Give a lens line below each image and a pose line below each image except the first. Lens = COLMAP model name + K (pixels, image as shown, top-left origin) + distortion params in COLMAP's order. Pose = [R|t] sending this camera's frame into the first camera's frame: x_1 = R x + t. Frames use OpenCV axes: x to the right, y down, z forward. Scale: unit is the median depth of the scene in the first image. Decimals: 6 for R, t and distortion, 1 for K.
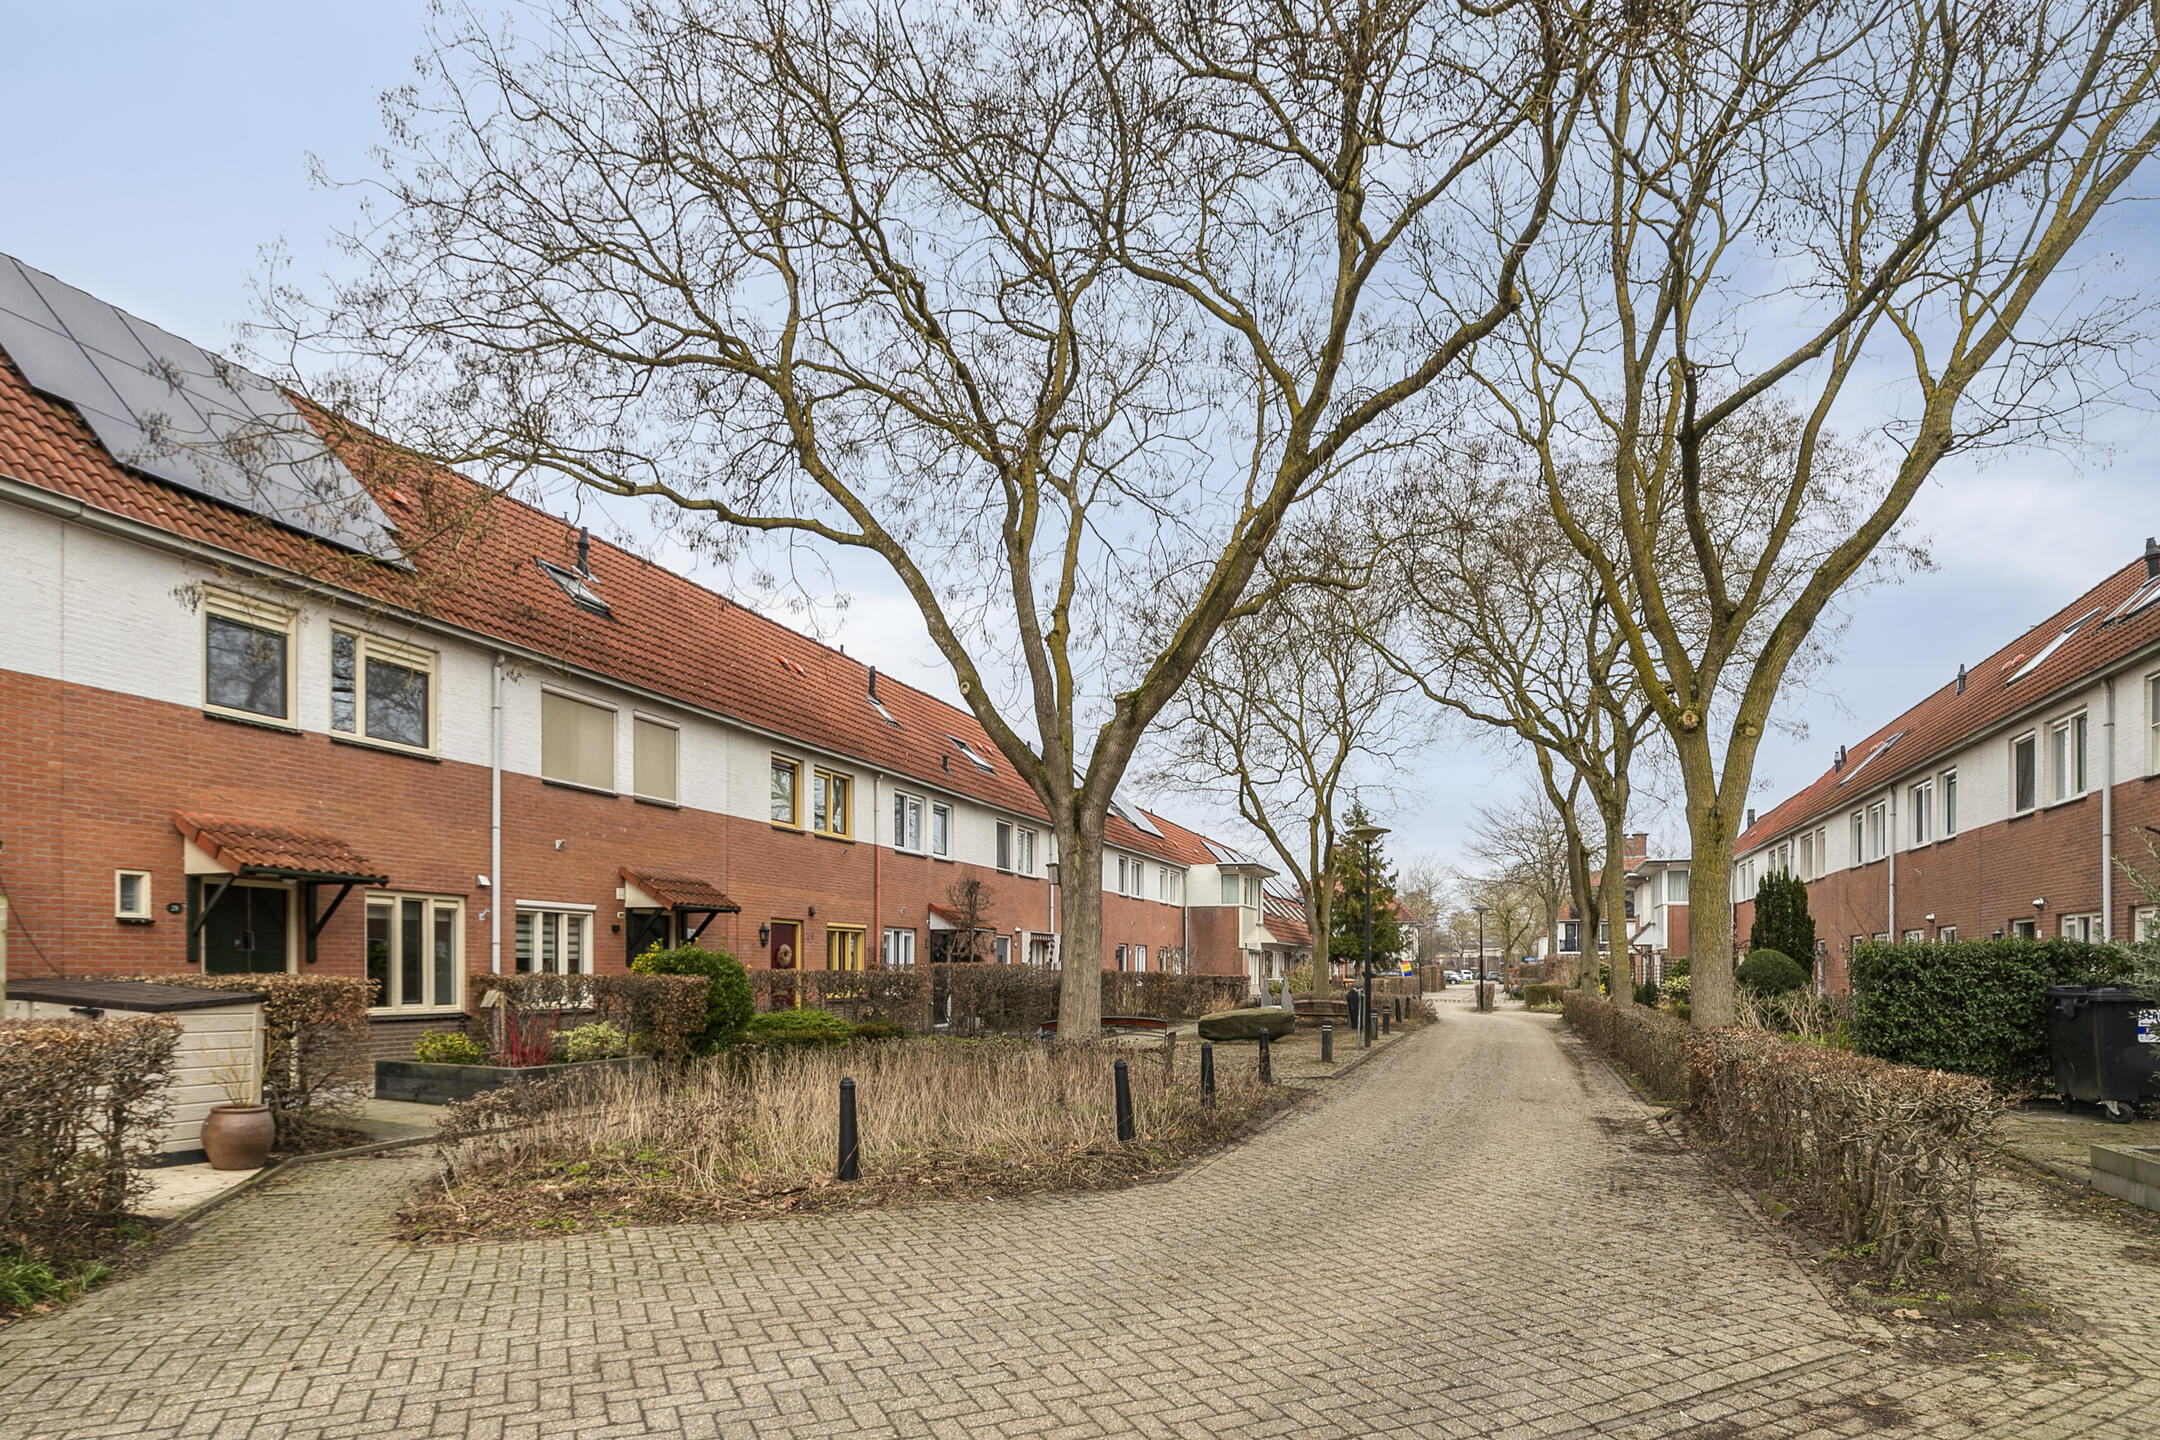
lens RADIAL K [[1190.5, 0, 1079.9], [0, 1190.5, 720.6], [0, 0, 1]] dist [-0.008329, 0.000944]
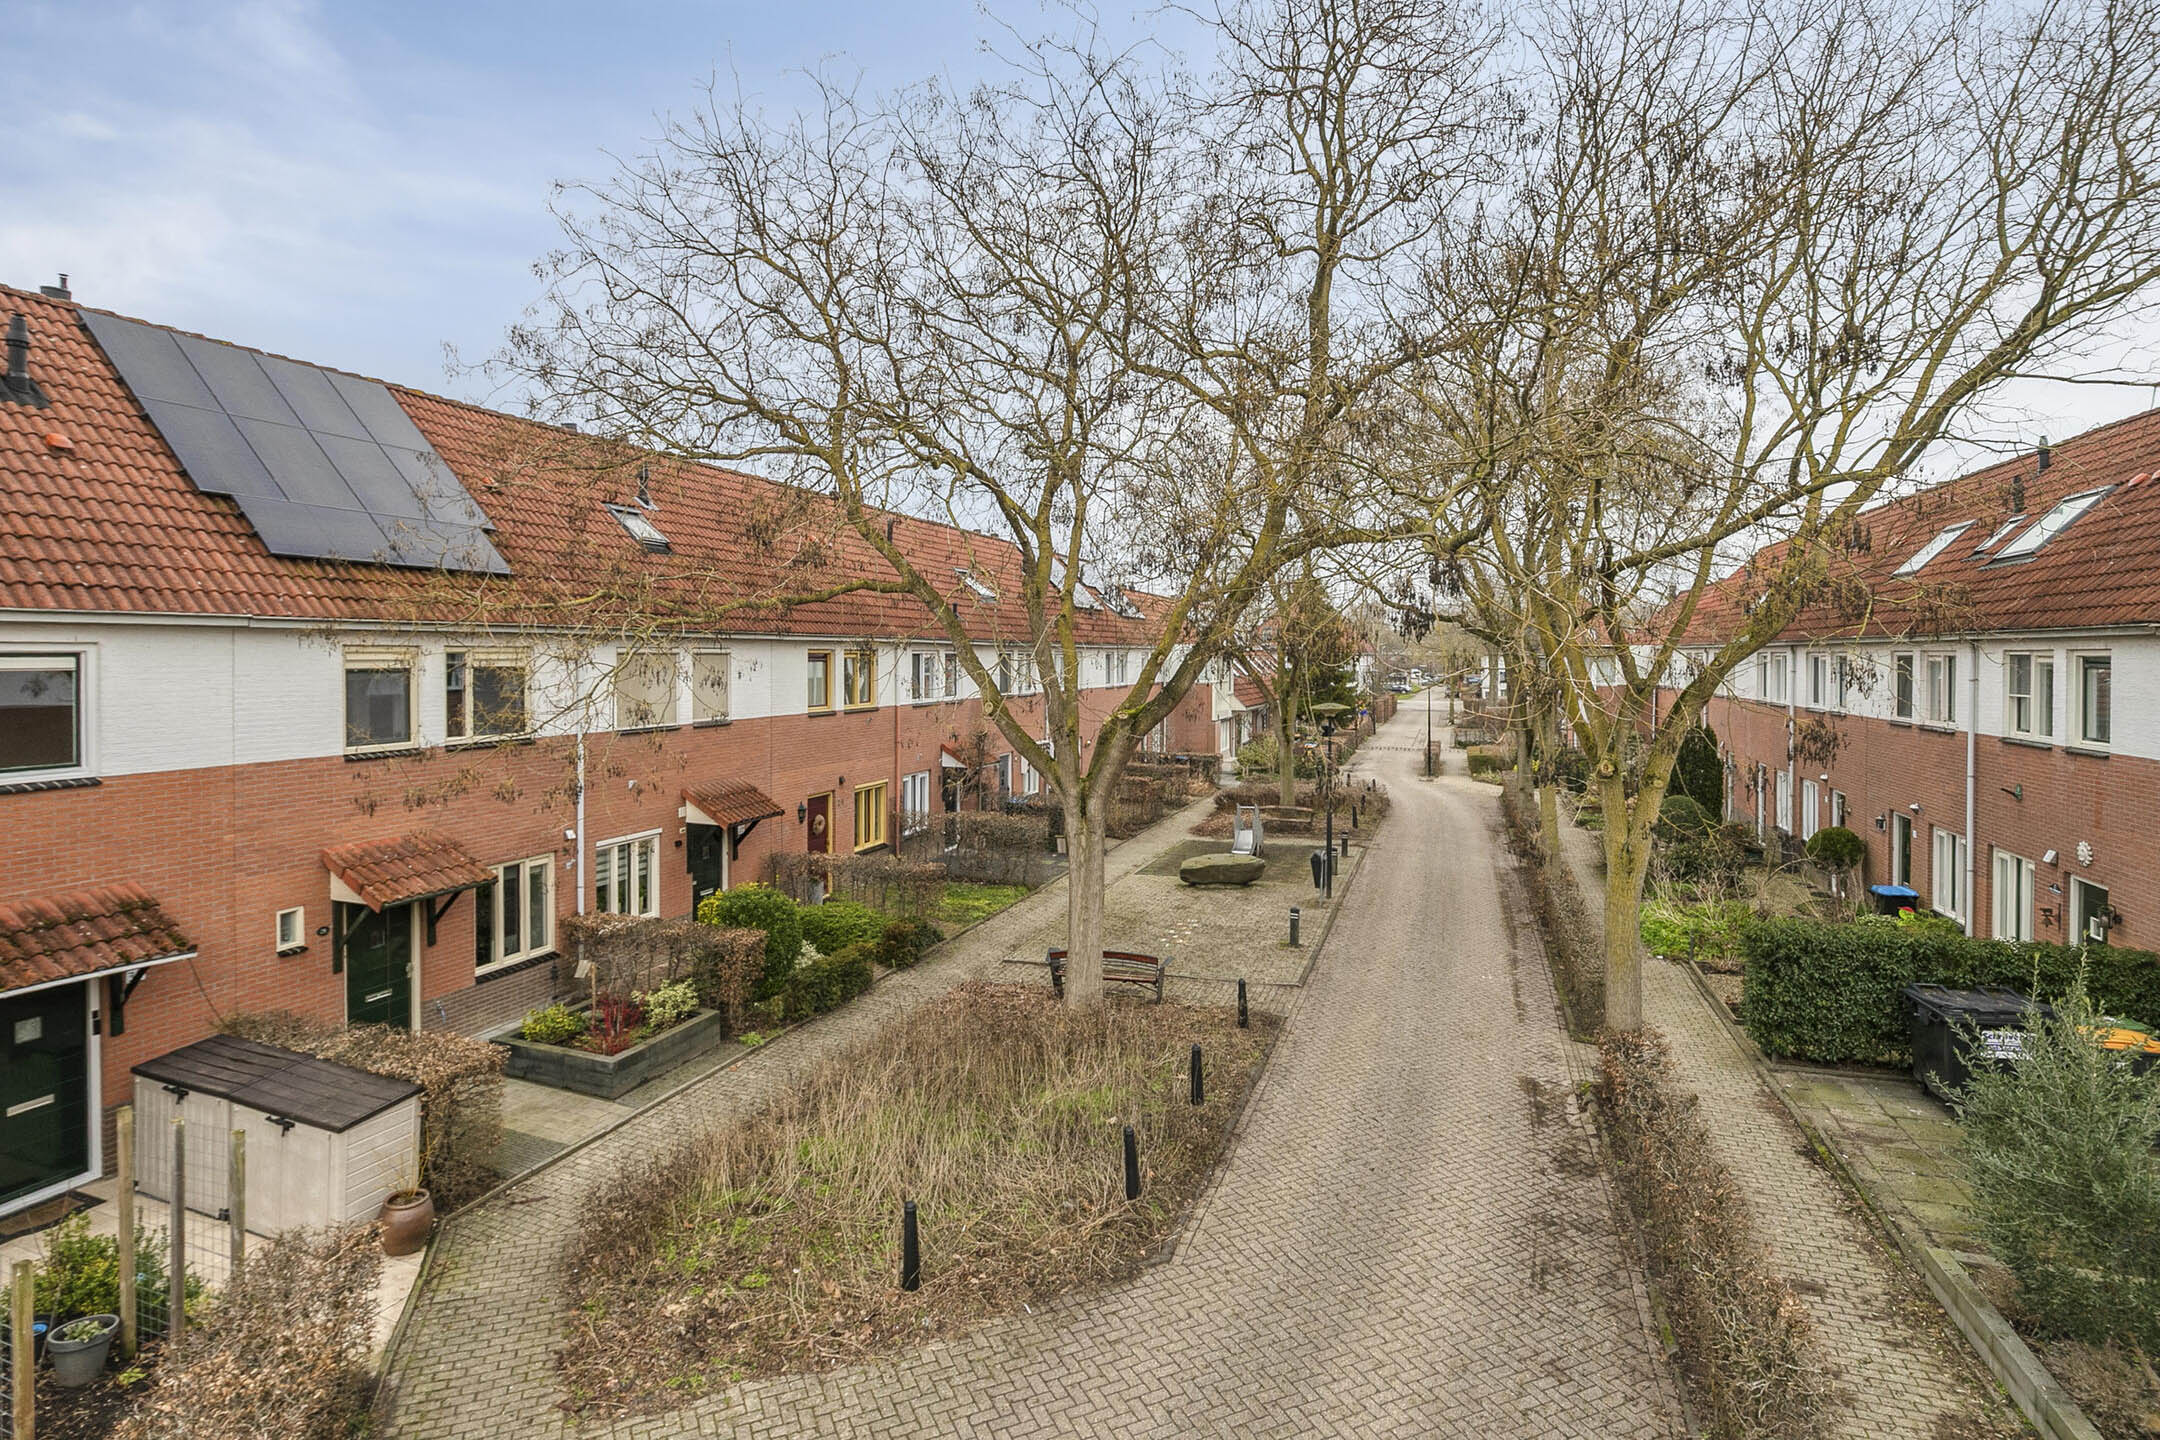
lens RADIAL K [[1005.7, 0, 1093.8], [0, 1005.7, 799.5], [0, 0, 1]] dist [-0.009096, 0.003096]
pose [[0.999991, 0.003615, 0.002432, 0.008271], [-0.003646, 0.999908, 0.013089, 0.099630], [-0.002385, -0.013098, 0.999911, 0.022526]]
